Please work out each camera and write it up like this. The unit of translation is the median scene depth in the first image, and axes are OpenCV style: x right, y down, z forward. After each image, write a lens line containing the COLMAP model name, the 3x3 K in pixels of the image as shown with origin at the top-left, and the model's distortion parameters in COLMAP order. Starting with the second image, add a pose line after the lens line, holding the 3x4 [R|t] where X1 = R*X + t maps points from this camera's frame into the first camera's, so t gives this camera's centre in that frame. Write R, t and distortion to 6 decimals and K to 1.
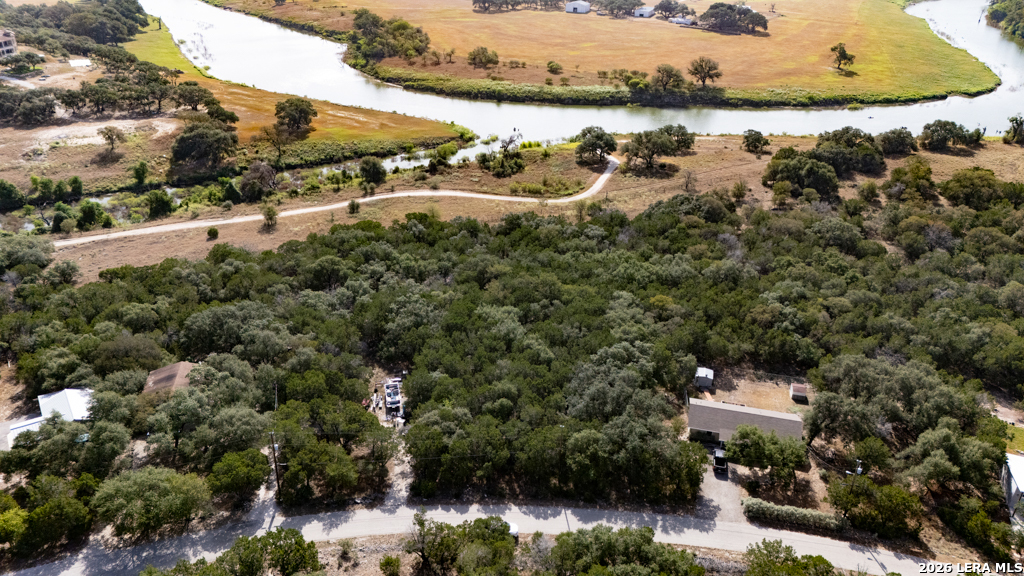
lens RADIAL K [[751.7, 0, 512.0], [0, 751.7, 285.5], [0, 0, 1]] dist [0.076480, -0.075300]
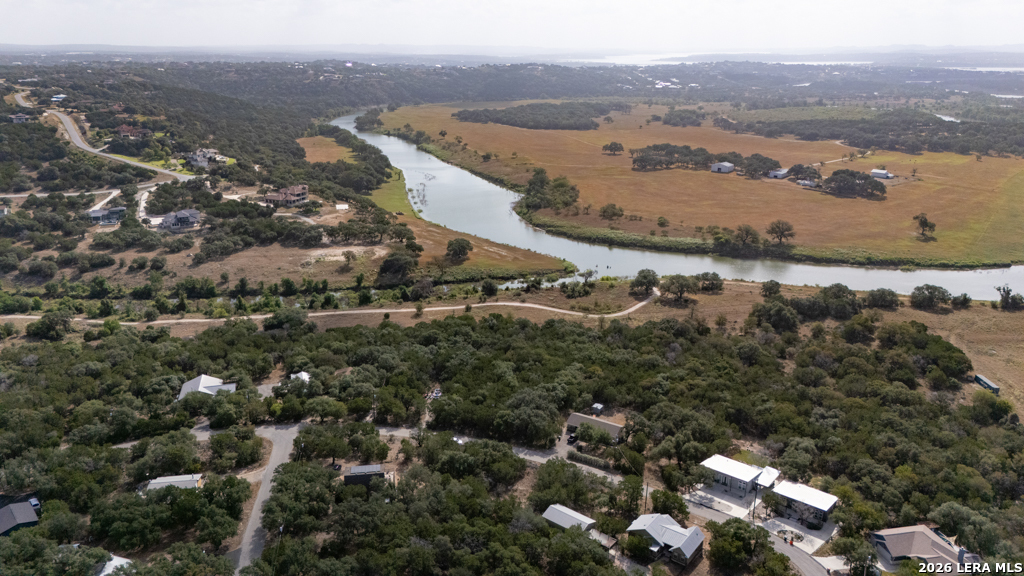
lens RADIAL K [[746.4, 0, 491.8], [0, 746.4, 289.5], [0, 0, 1]] dist [0.112817, -0.156640]
pose [[0.949942, 0.077206, -0.302736, 0.265969], [-0.122834, 0.983246, -0.134679, 0.055882], [0.287266, 0.165123, 0.943511, -0.430757]]
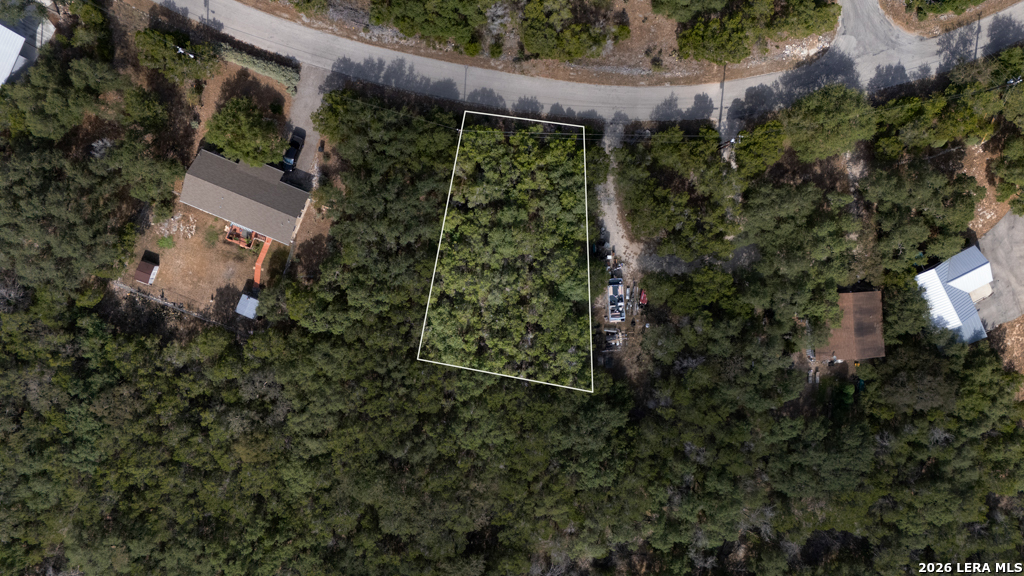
lens RADIAL K [[751.7, 0, 512.0], [0, 751.7, 285.5], [0, 0, 1]] dist [0.076480, -0.075300]
pose [[-0.987922, -0.144382, -0.056255, 0.008714], [0.012357, -0.435291, 0.900205, -0.300825], [-0.154461, 0.888637, 0.431817, 0.279476]]
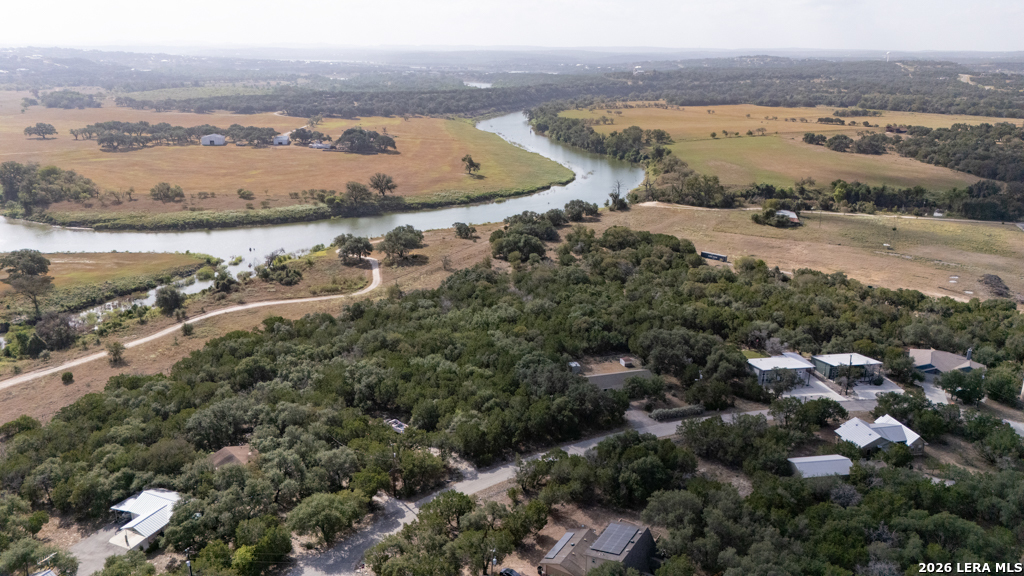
lens RADIAL K [[751.7, 0, 512.0], [0, 751.7, 285.5], [0, 0, 1]] dist [0.076480, -0.075300]
pose [[0.849314, -0.166559, 0.500924, -0.278223], [0.239457, 0.967233, -0.084388, 0.029575], [-0.470454, 0.191622, 0.861368, -0.126483]]
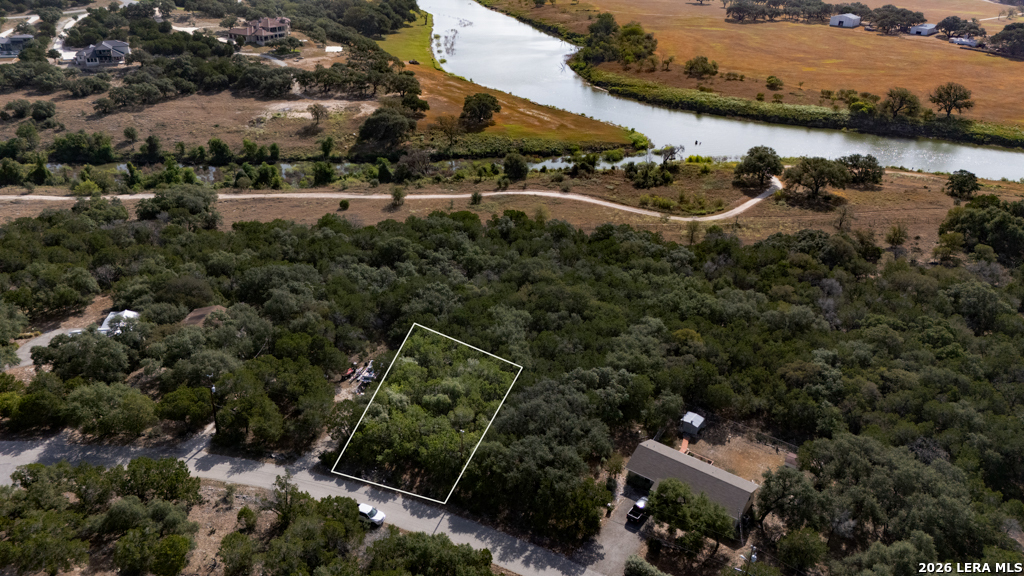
lens RADIAL K [[755.1, 0, 511.5], [0, 755.1, 282.2], [0, 0, 1]] dist [0.062015, -0.051048]
pose [[0.929606, 0.163096, -0.330504, 0.158721], [-0.167231, 0.985786, 0.016093, -0.011883], [0.328432, 0.040310, 0.943667, 0.030402]]
